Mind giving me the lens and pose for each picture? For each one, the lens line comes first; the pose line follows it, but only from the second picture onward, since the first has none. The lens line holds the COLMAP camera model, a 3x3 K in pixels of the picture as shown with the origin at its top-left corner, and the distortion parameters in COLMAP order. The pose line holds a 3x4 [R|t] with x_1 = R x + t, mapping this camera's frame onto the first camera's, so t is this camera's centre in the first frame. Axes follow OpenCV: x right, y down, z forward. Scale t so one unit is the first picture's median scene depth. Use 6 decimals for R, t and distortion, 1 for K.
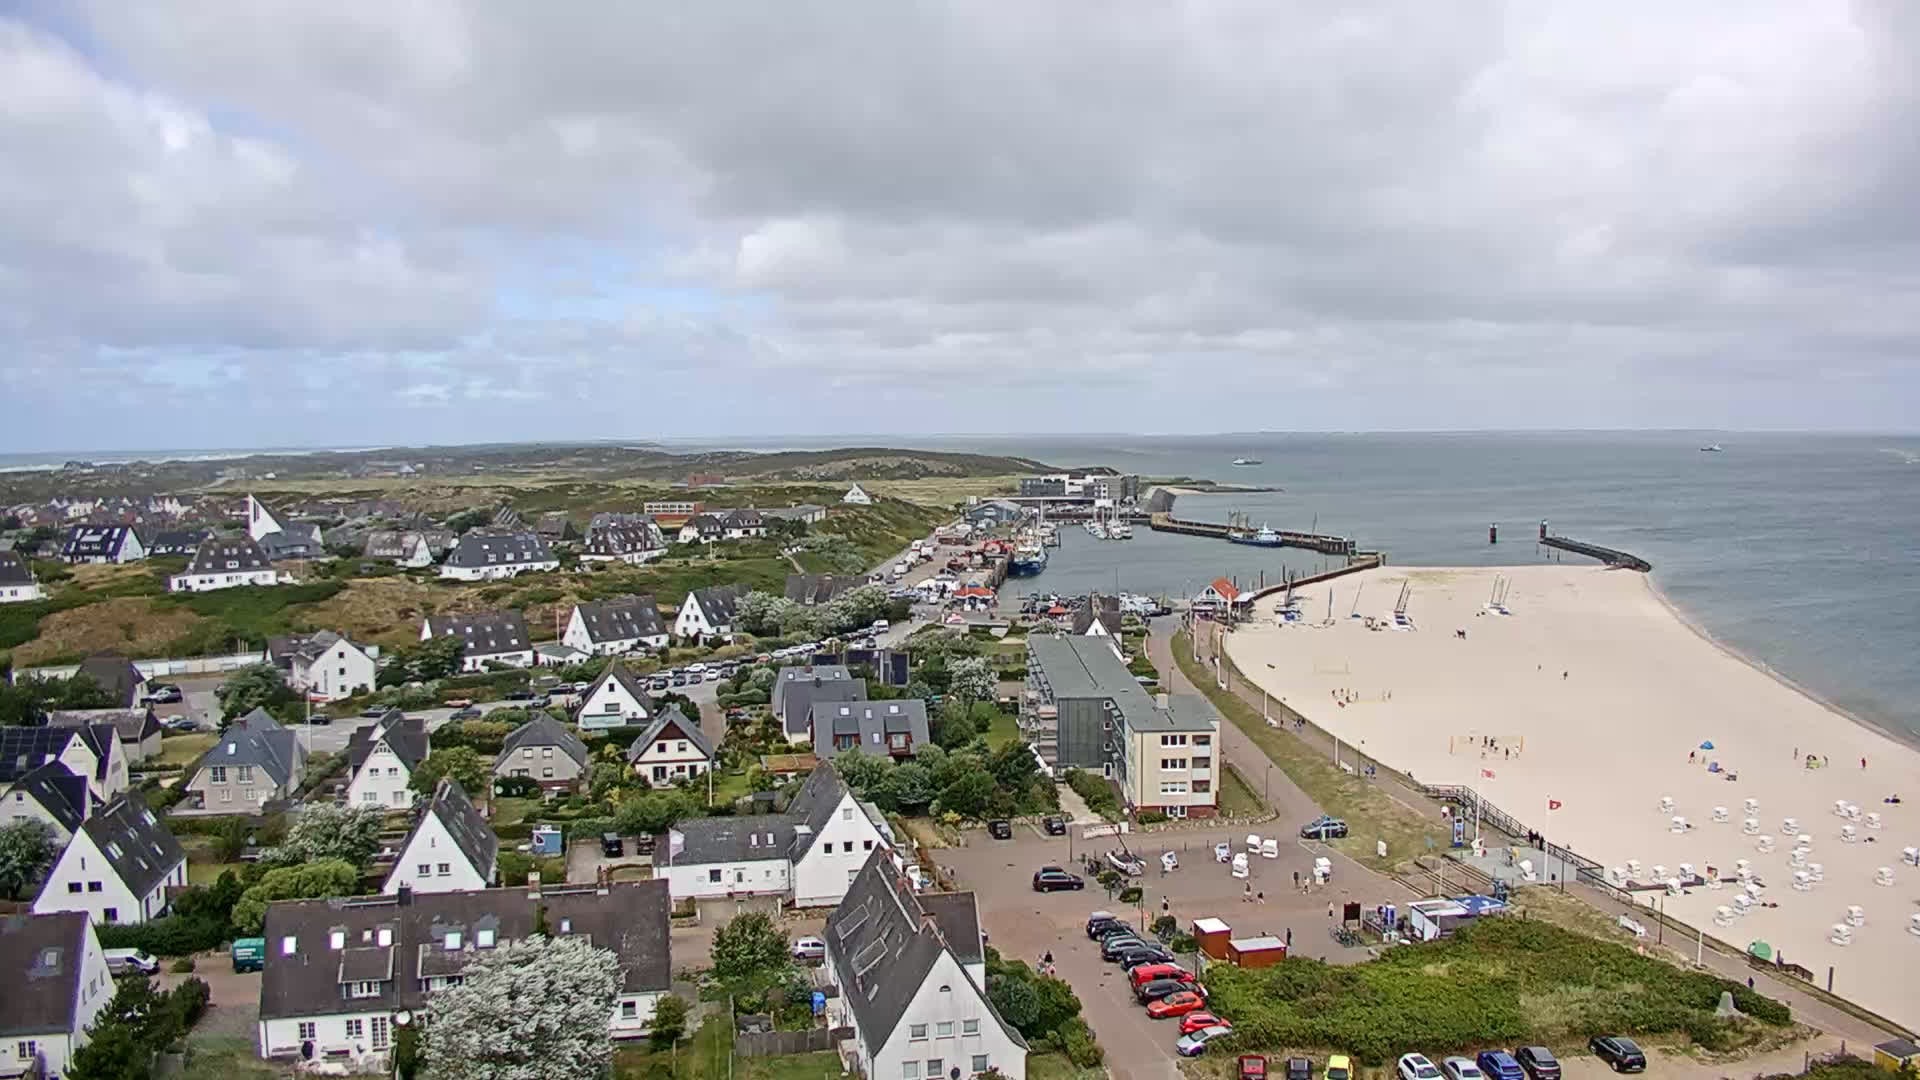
lens RADIAL K [[1546.3, 0, 957.7], [0, 1546.3, 534.8], [0, 0, 1]] dist [-0.127554, 0.071996]
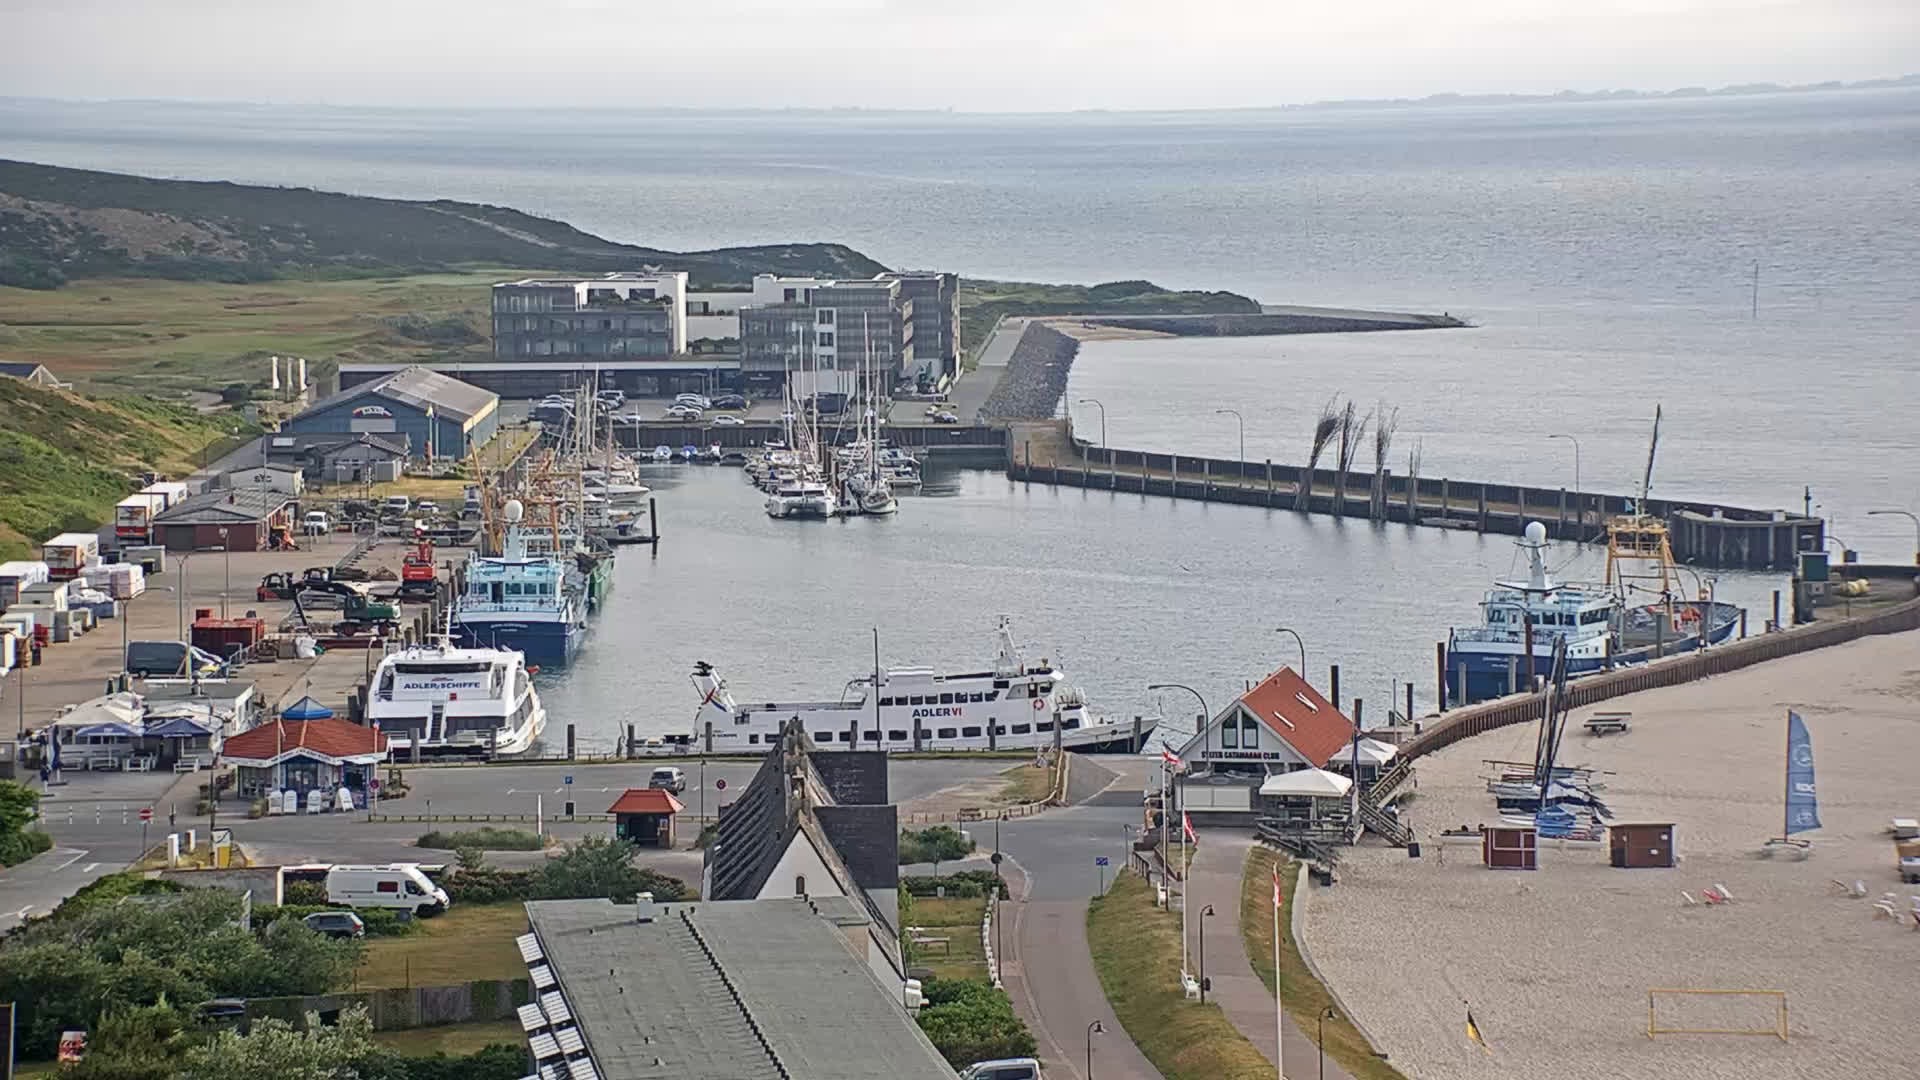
lens RADIAL K [[1546.3, 0, 962.3], [0, 1546.3, 536.6], [0, 0, 1]] dist [-0.127554, 0.071996]
pose [[0.993816, -0.009224, 0.110652, 0.161287], [0.008244, 0.999923, 0.009315, 0.004780], [-0.110729, -0.008345, 0.993816, 1.349809]]
